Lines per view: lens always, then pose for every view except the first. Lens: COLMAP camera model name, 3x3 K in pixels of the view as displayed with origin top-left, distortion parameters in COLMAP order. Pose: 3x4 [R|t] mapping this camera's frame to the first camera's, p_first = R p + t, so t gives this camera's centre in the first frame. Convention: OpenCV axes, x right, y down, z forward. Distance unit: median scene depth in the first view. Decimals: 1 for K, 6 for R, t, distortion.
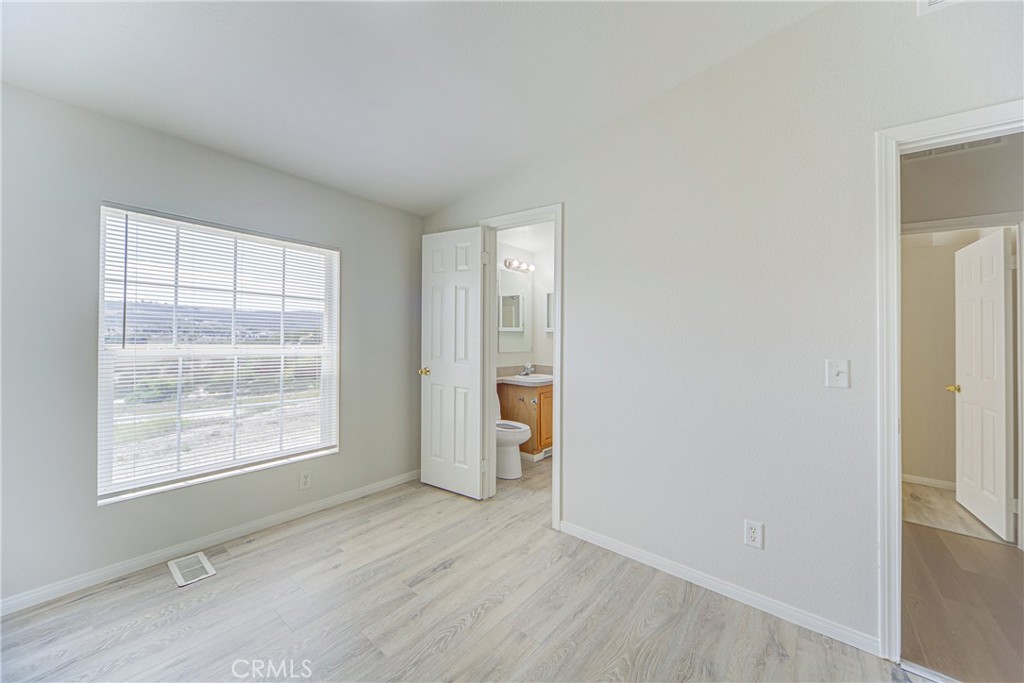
lens RADIAL K [[382.1, 0, 514.8], [0, 382.1, 334.1], [0, 0, 1]] dist [-0.000820, -0.000058]
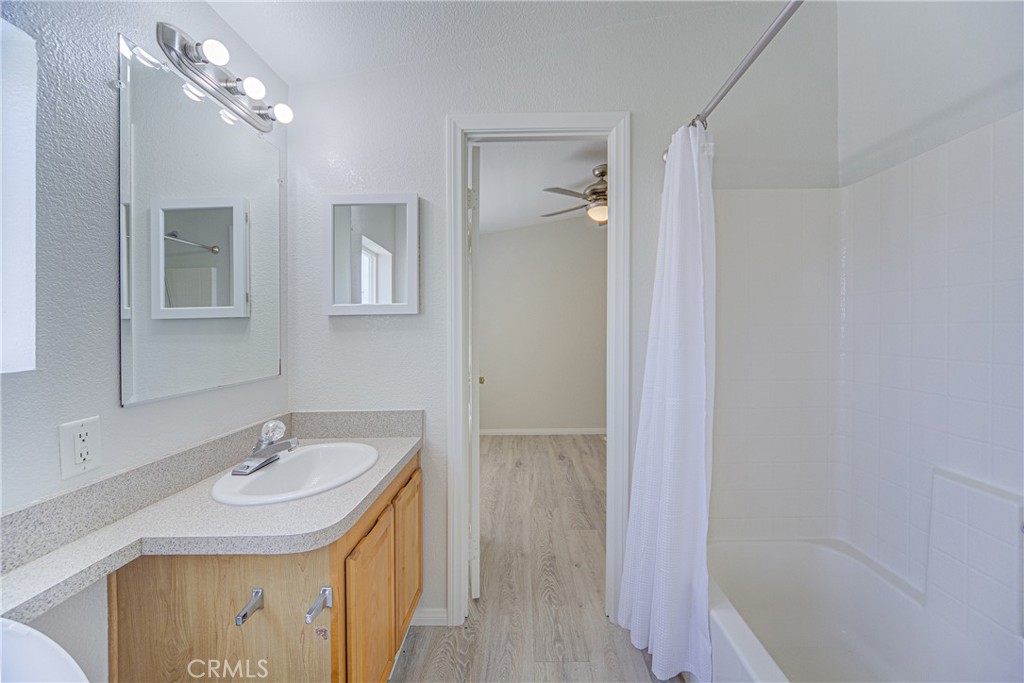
lens RADIAL K [[382.1, 0, 514.8], [0, 382.1, 334.1], [0, 0, 1]] dist [-0.000820, -0.000058]
pose [[0.791178, -0.005566, 0.611560, 0.007435], [-0.007508, 0.999795, 0.018812, 0.001267], [-0.611540, -0.019476, 0.790974, 1.983690]]
